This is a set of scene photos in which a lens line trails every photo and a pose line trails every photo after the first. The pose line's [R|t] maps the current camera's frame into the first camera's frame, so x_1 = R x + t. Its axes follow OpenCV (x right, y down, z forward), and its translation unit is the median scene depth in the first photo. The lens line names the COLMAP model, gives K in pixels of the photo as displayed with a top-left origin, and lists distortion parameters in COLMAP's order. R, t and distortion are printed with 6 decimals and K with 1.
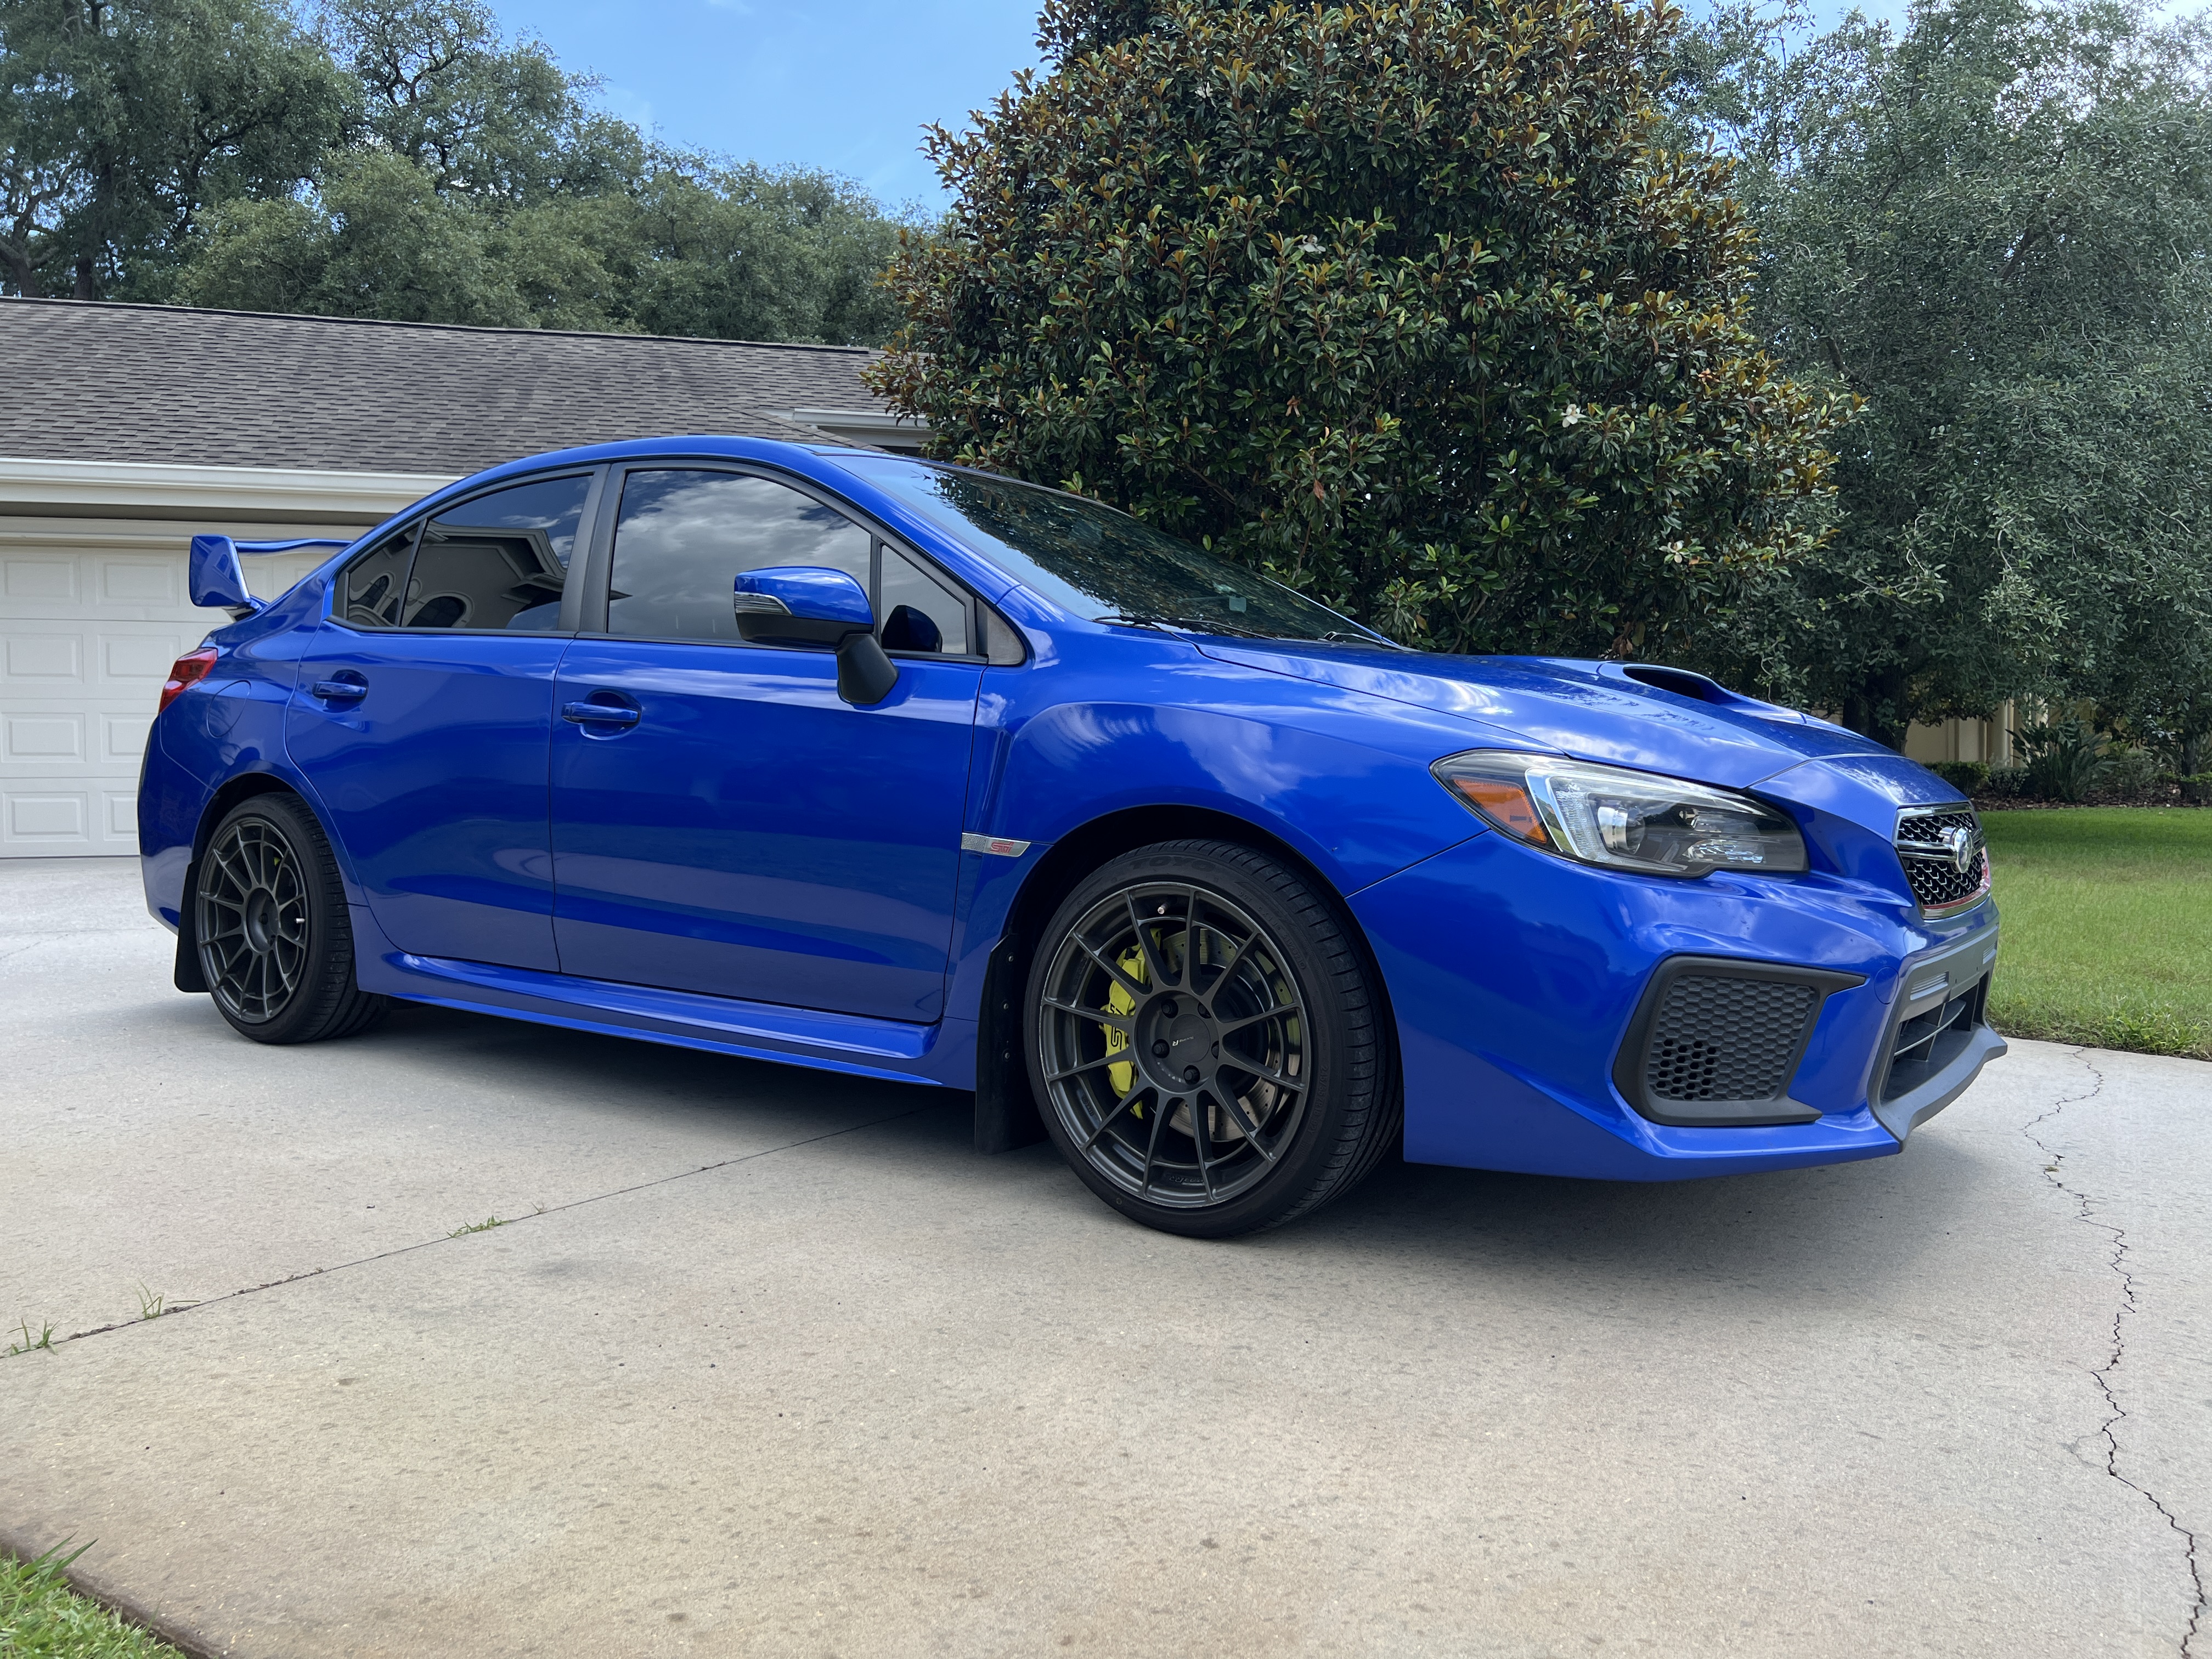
lens RADIAL K [[1704.7, 0, 1105.7], [0, 1704.7, 826.0], [0, 0, 1]] dist [-0.017071, -0.010459]
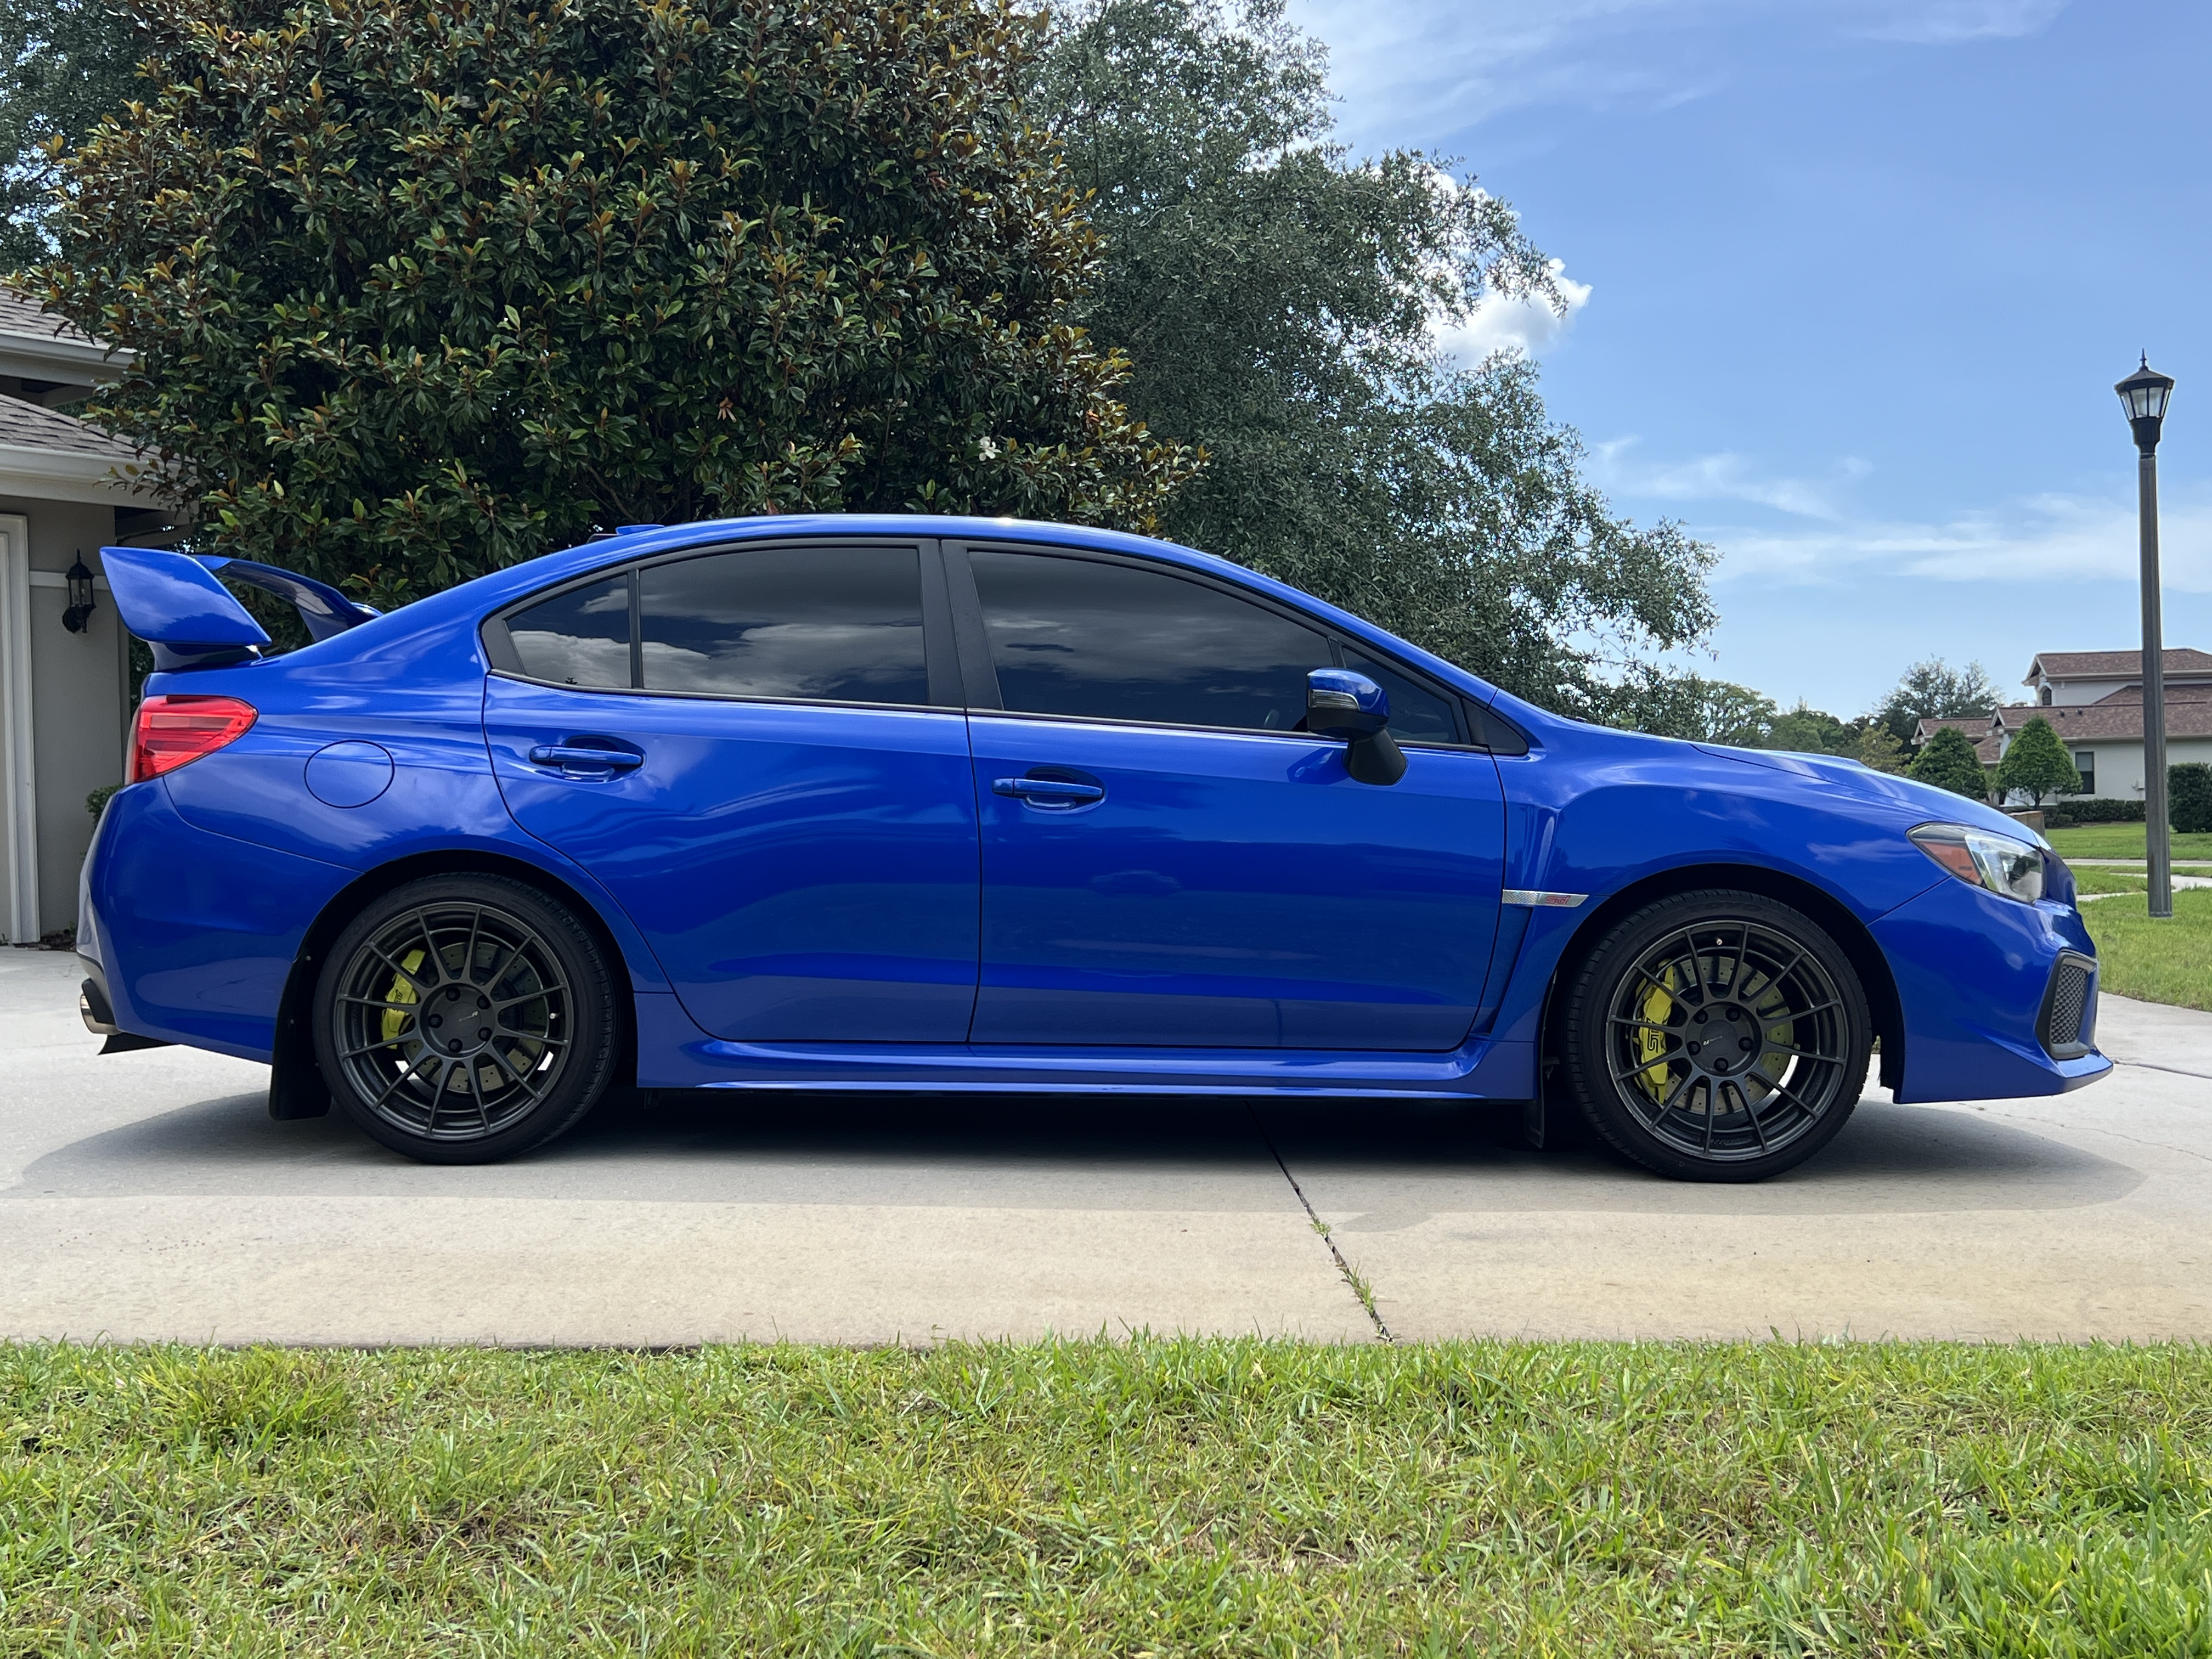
lens RADIAL K [[2310.8, 0, 1107.8], [0, 2310.8, 840.4], [0, 0, 1]] dist [-0.022378, 0.000000]
pose [[0.813256, -0.004634, 0.581888, -0.418879], [0.019733, 0.999613, -0.019618, -0.001342], [-0.581571, 0.027437, 0.813032, -0.058493]]
